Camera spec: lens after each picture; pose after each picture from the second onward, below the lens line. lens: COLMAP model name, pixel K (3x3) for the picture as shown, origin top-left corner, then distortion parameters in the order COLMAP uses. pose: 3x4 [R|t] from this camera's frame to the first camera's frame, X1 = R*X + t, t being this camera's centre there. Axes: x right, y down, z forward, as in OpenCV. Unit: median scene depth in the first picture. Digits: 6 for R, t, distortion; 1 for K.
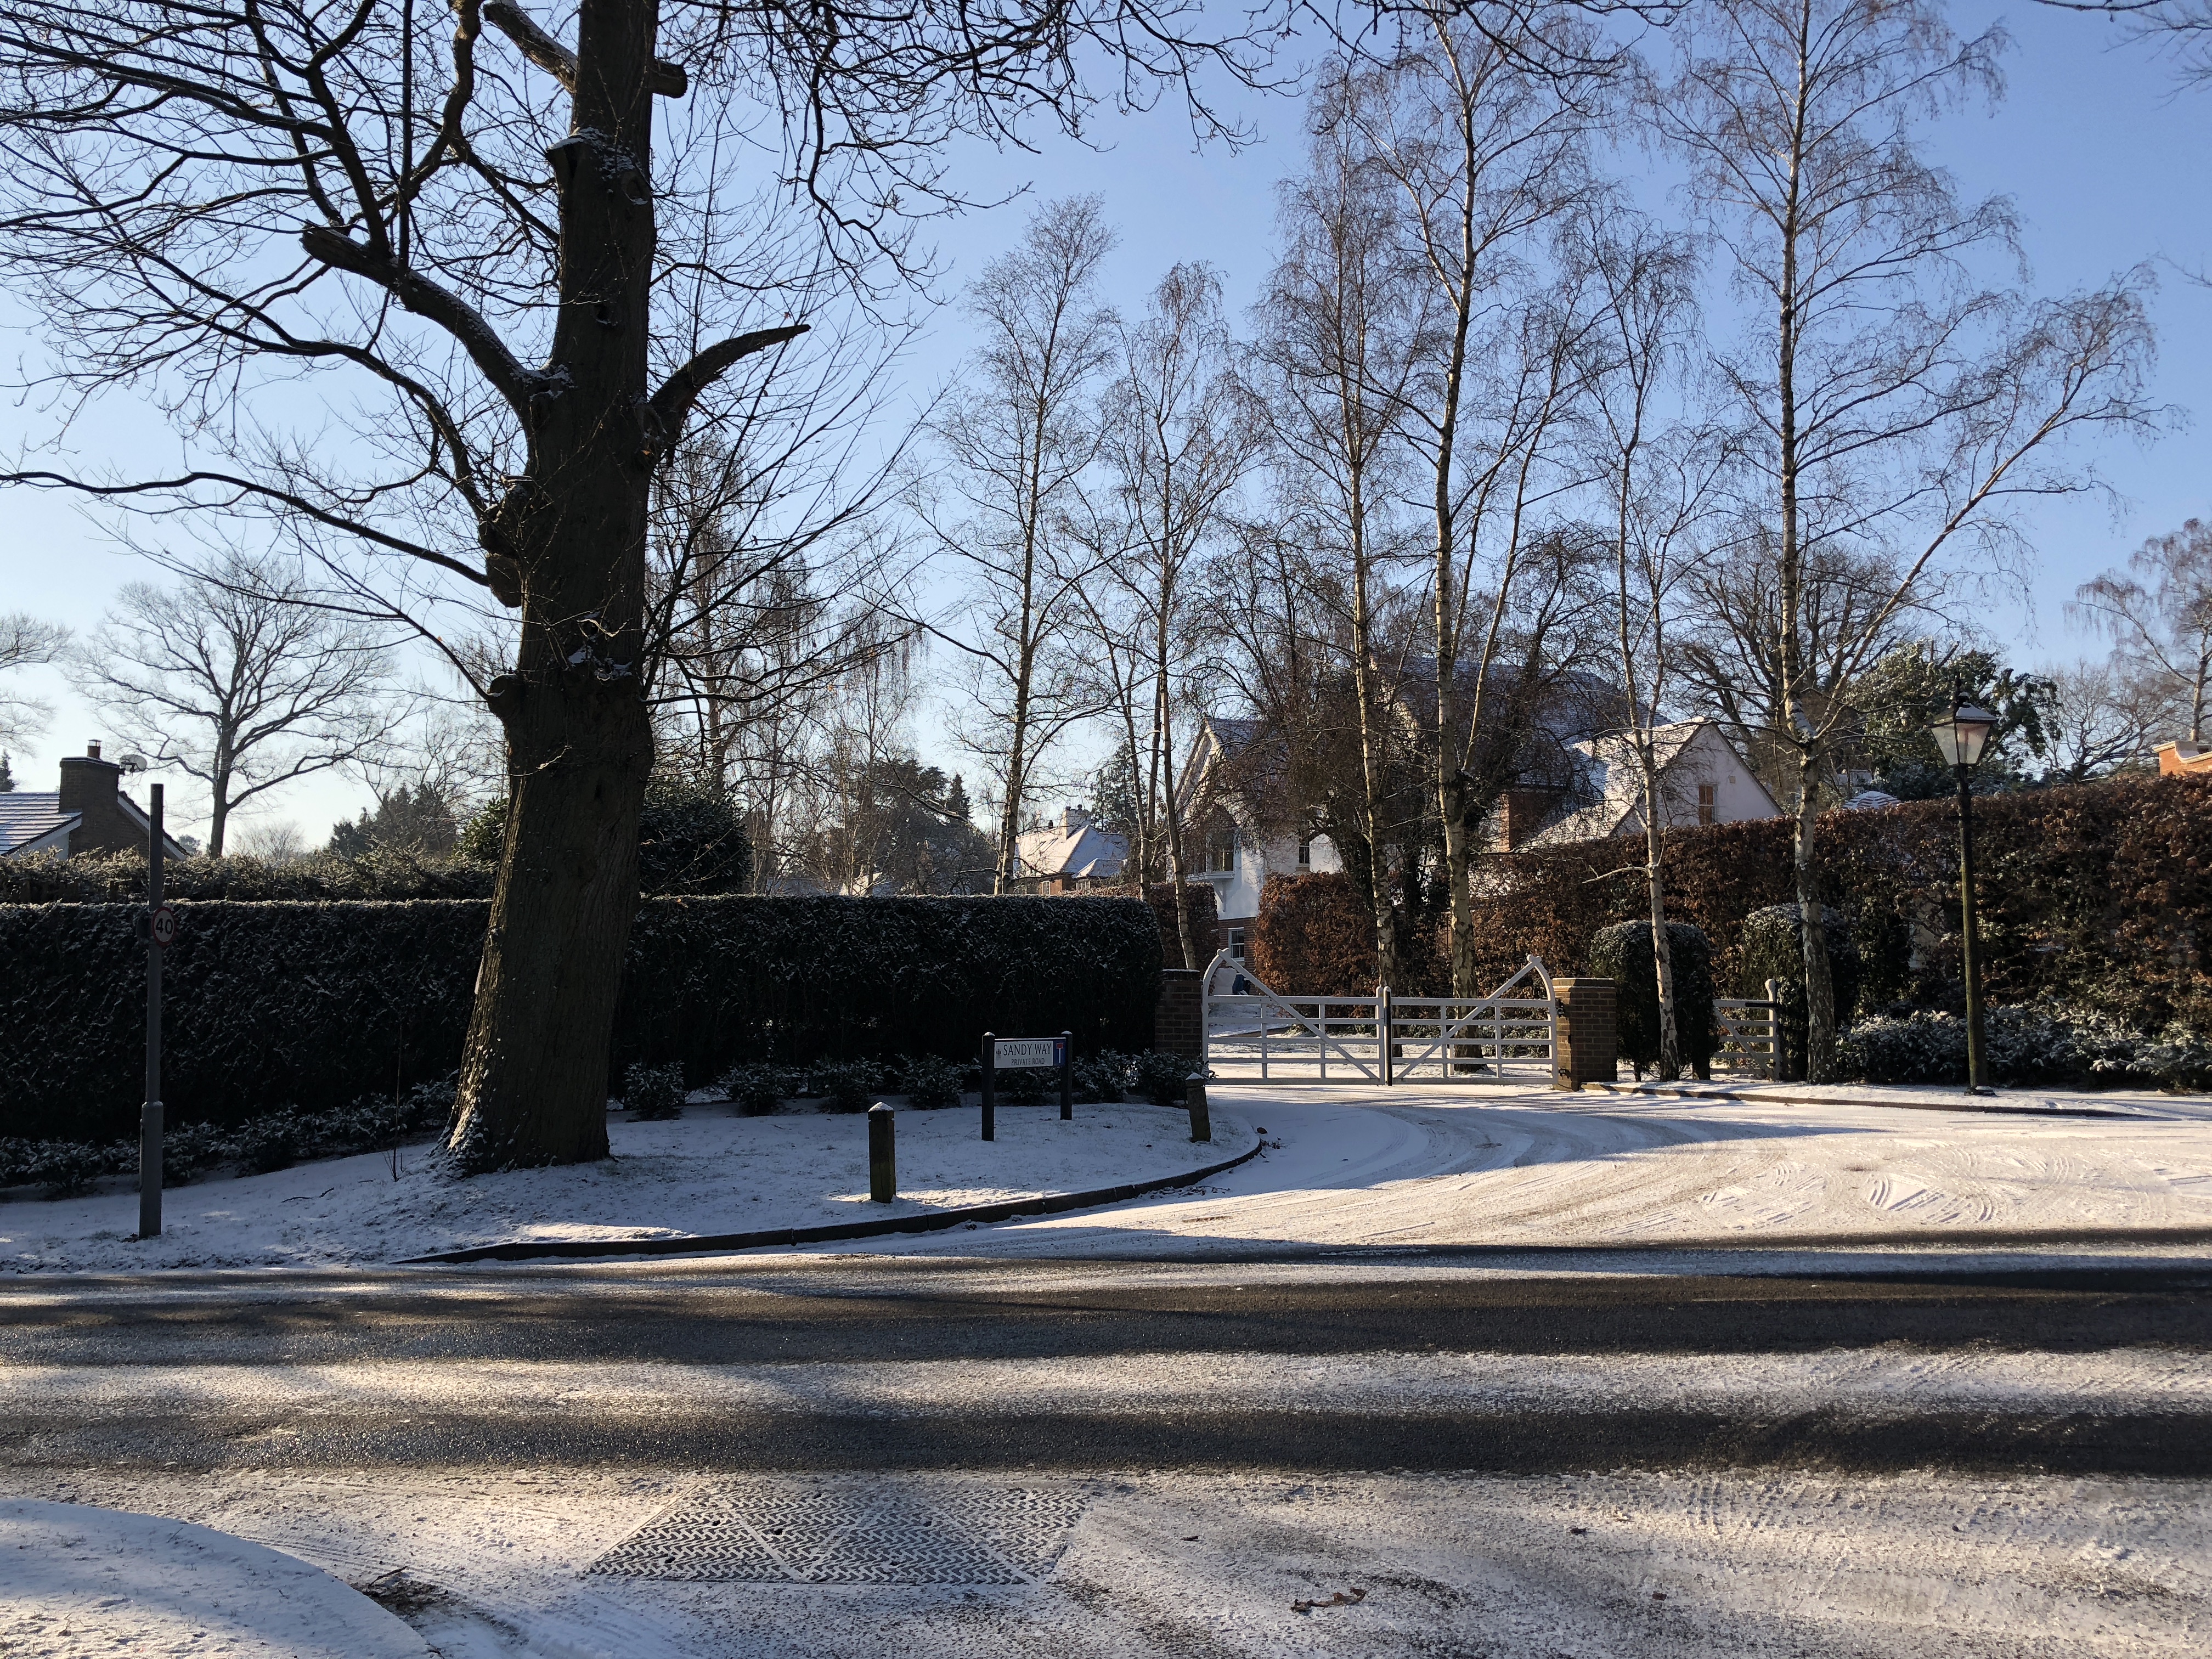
lens RADIAL K [[1805.6, 0, 1106.2], [0, 1805.6, 827.1], [0, 0, 1]] dist [-0.005188, -0.002842]
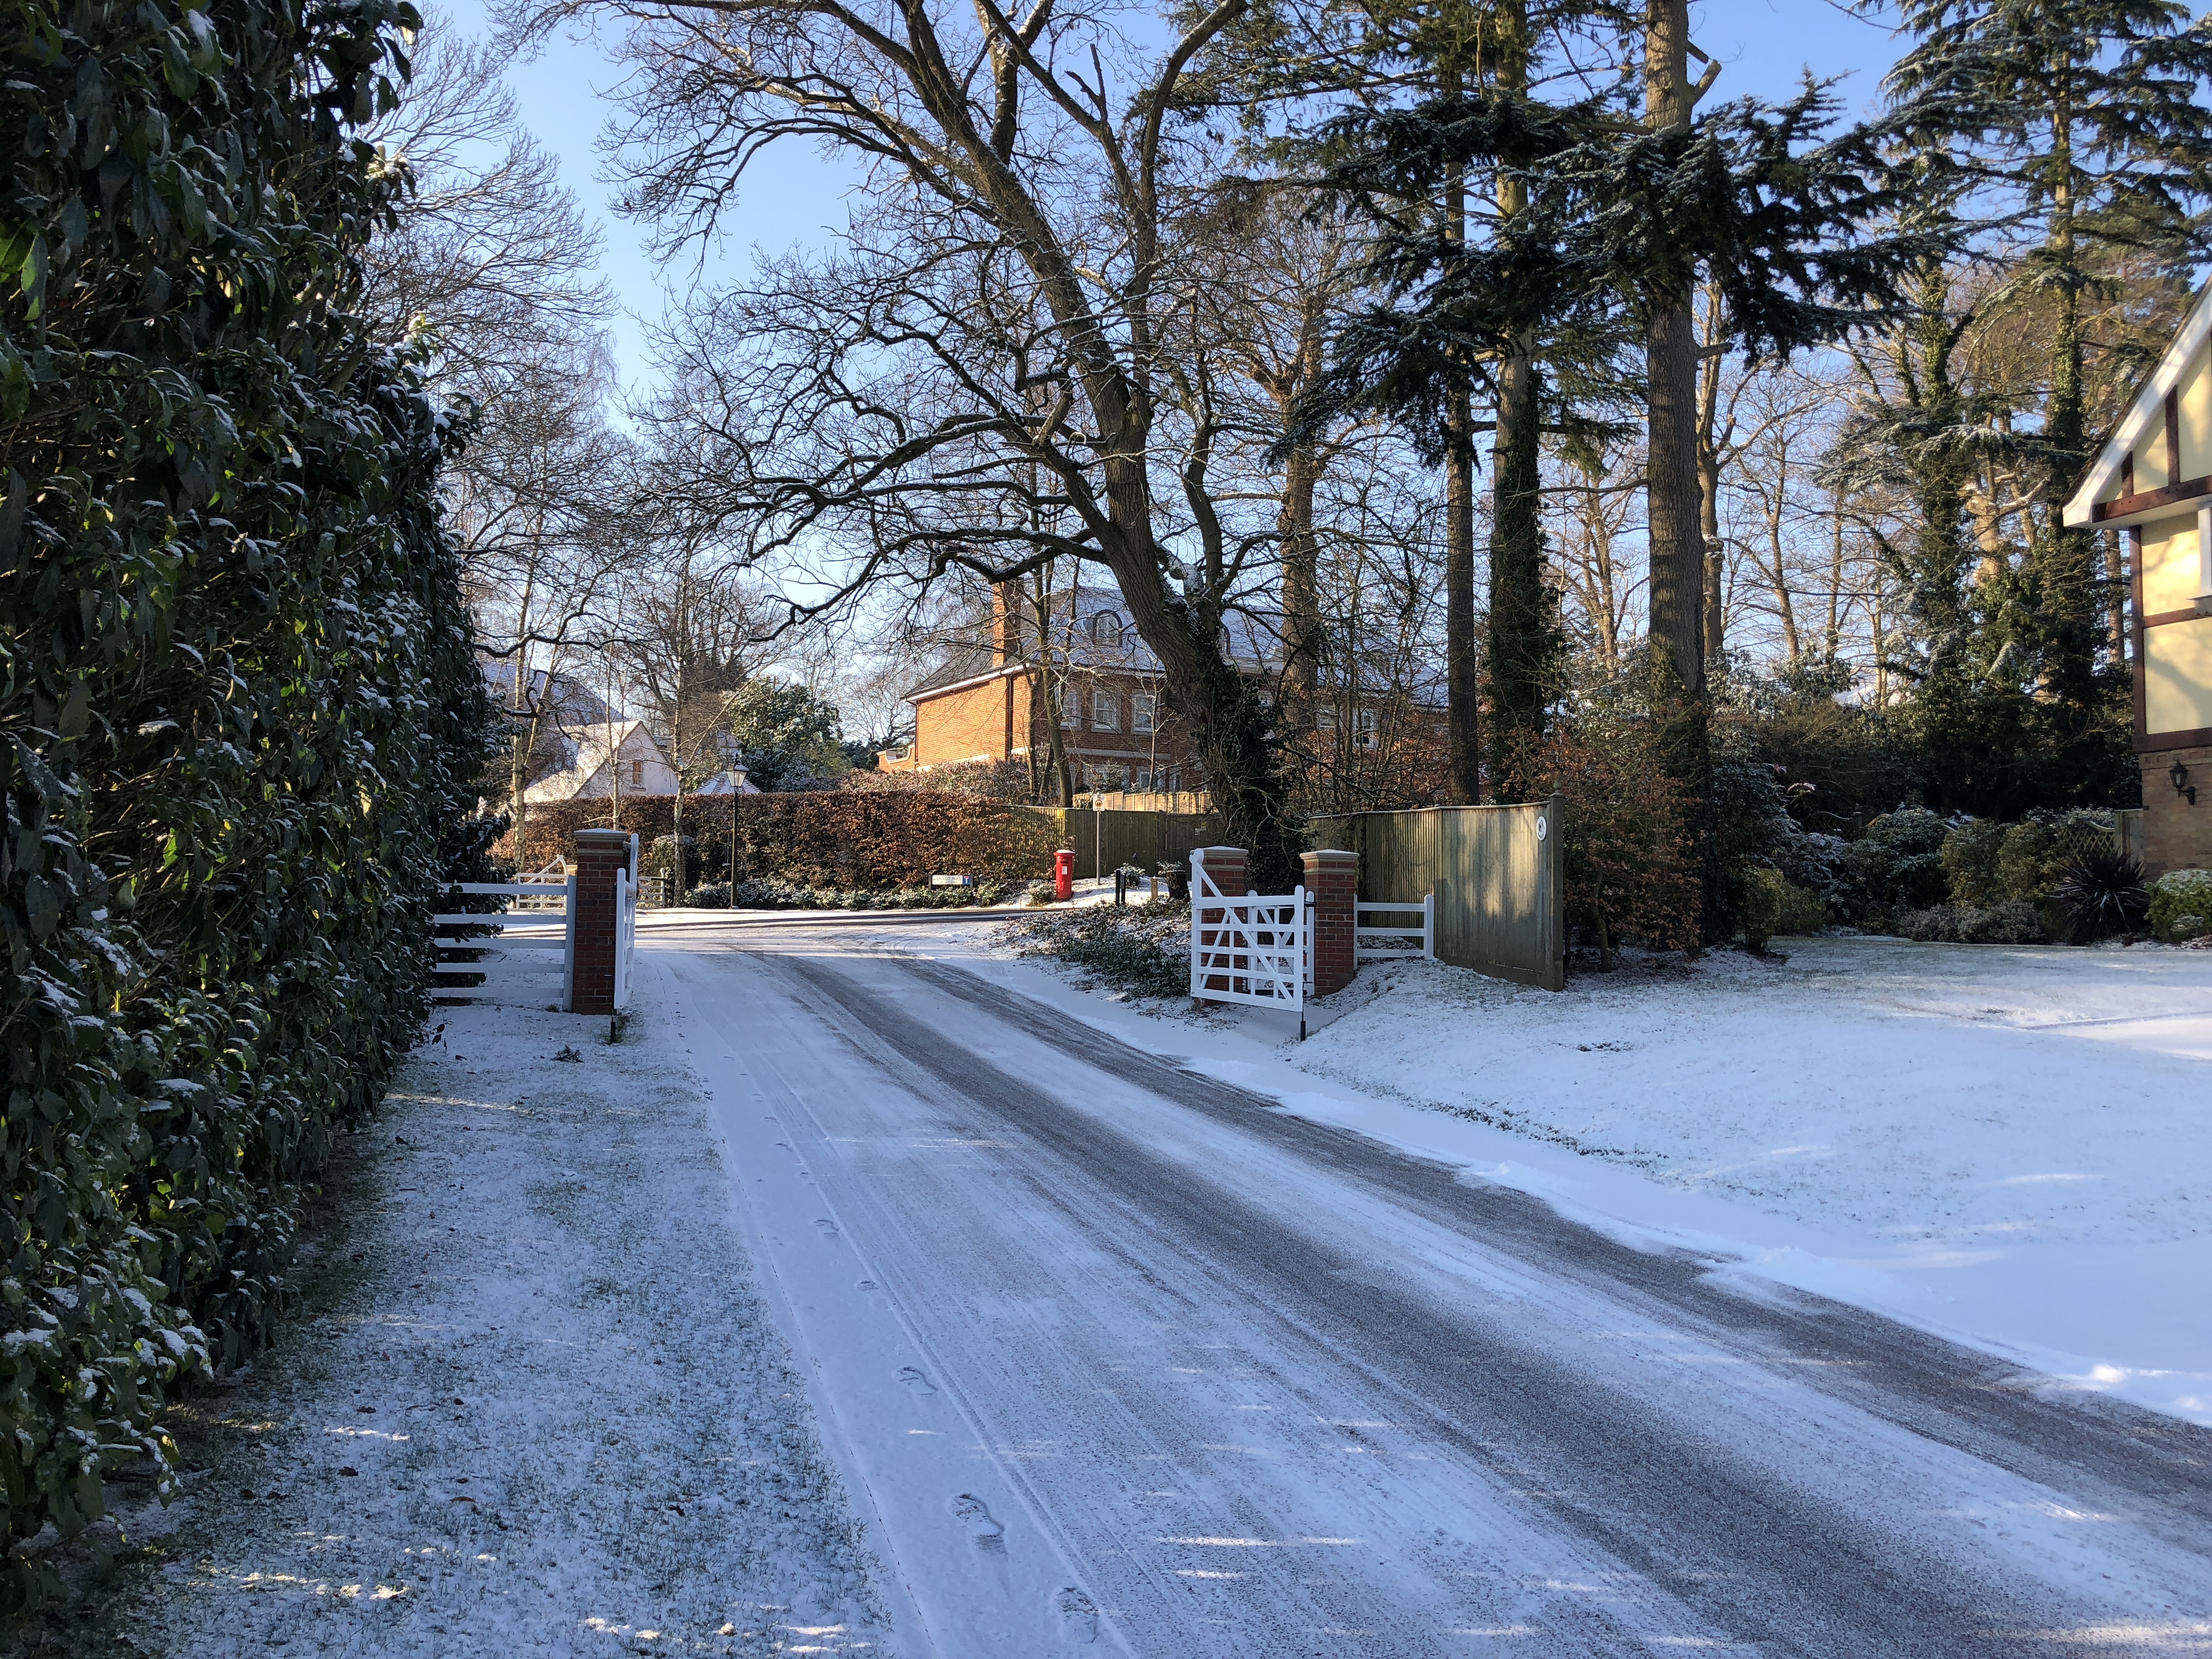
lens RADIAL K [[1805.6, 0, 1105.9], [0, 1805.6, 826.7], [0, 0, 1]] dist [-0.005188, -0.002842]
pose [[0.836619, 0.031185, 0.546897, -0.414943], [-0.057717, 0.997839, 0.031395, -0.072206], [-0.544736, -0.057831, 0.836611, -1.219202]]
